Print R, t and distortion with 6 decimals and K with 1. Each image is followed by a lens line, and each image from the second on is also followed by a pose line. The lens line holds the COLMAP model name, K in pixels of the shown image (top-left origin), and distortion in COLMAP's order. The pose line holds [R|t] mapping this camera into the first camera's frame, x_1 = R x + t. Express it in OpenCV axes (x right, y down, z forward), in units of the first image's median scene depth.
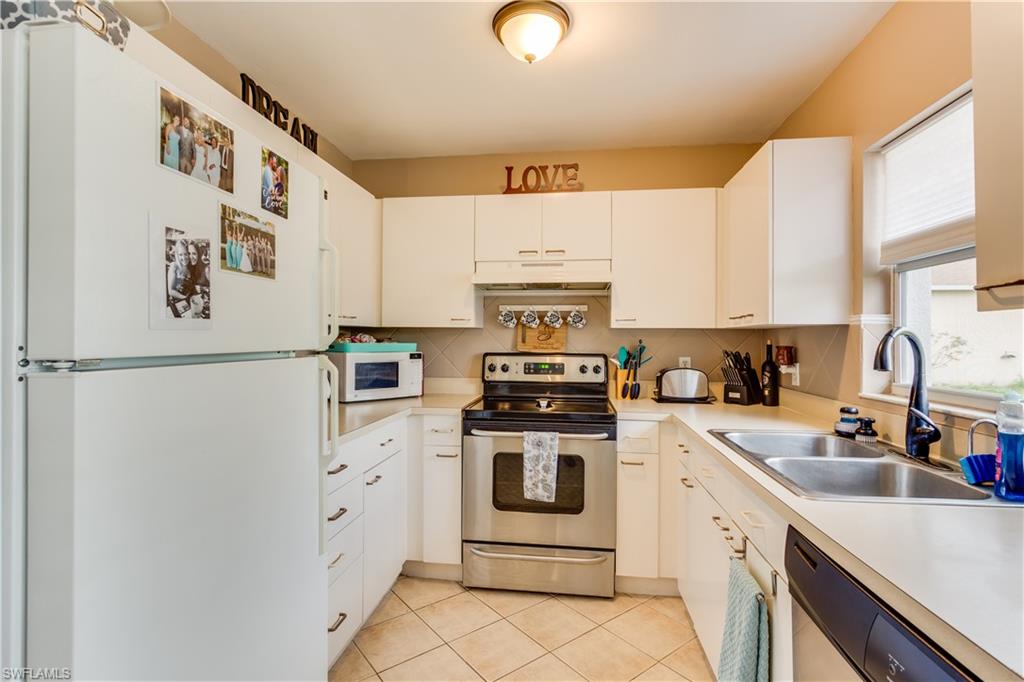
lens RADIAL K [[495.5, 0, 506.1], [0, 495.5, 330.6], [0, 0, 1]] dist [0.001820, 0.000088]
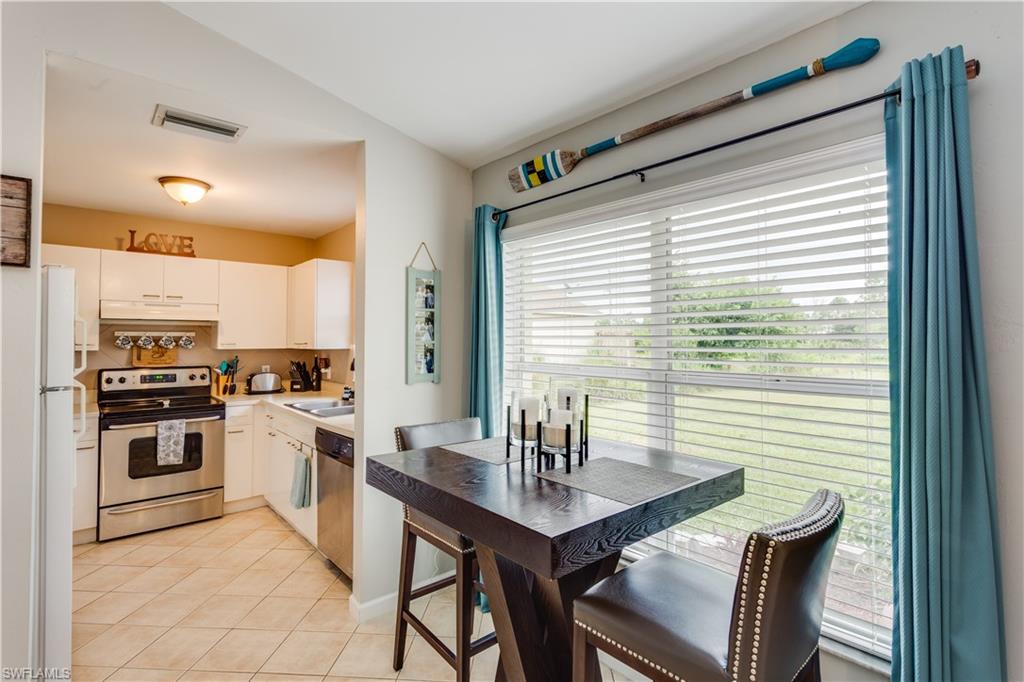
lens RADIAL K [[495.5, 0, 514.0], [0, 495.5, 330.3], [0, 0, 1]] dist [0.001820, 0.000088]
pose [[0.660273, 0.007754, 0.750986, -0.337166], [-0.010147, 0.999948, -0.001404, -0.071430], [-0.750958, -0.006693, 0.660317, -0.706964]]
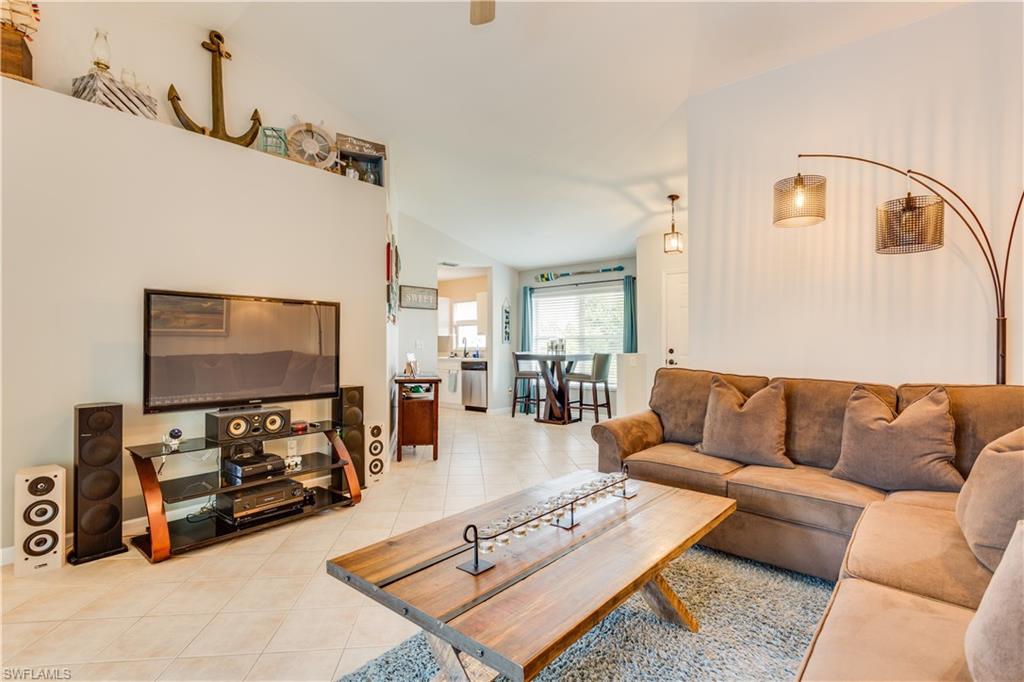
lens RADIAL K [[495.5, 0, 510.6], [0, 495.5, 337.8], [0, 0, 1]] dist [0.001820, 0.000088]
pose [[0.549157, -0.006556, 0.835693, -2.284187], [0.004657, 0.999978, 0.004784, -0.014869], [-0.835706, 0.001264, 0.549175, -1.623173]]
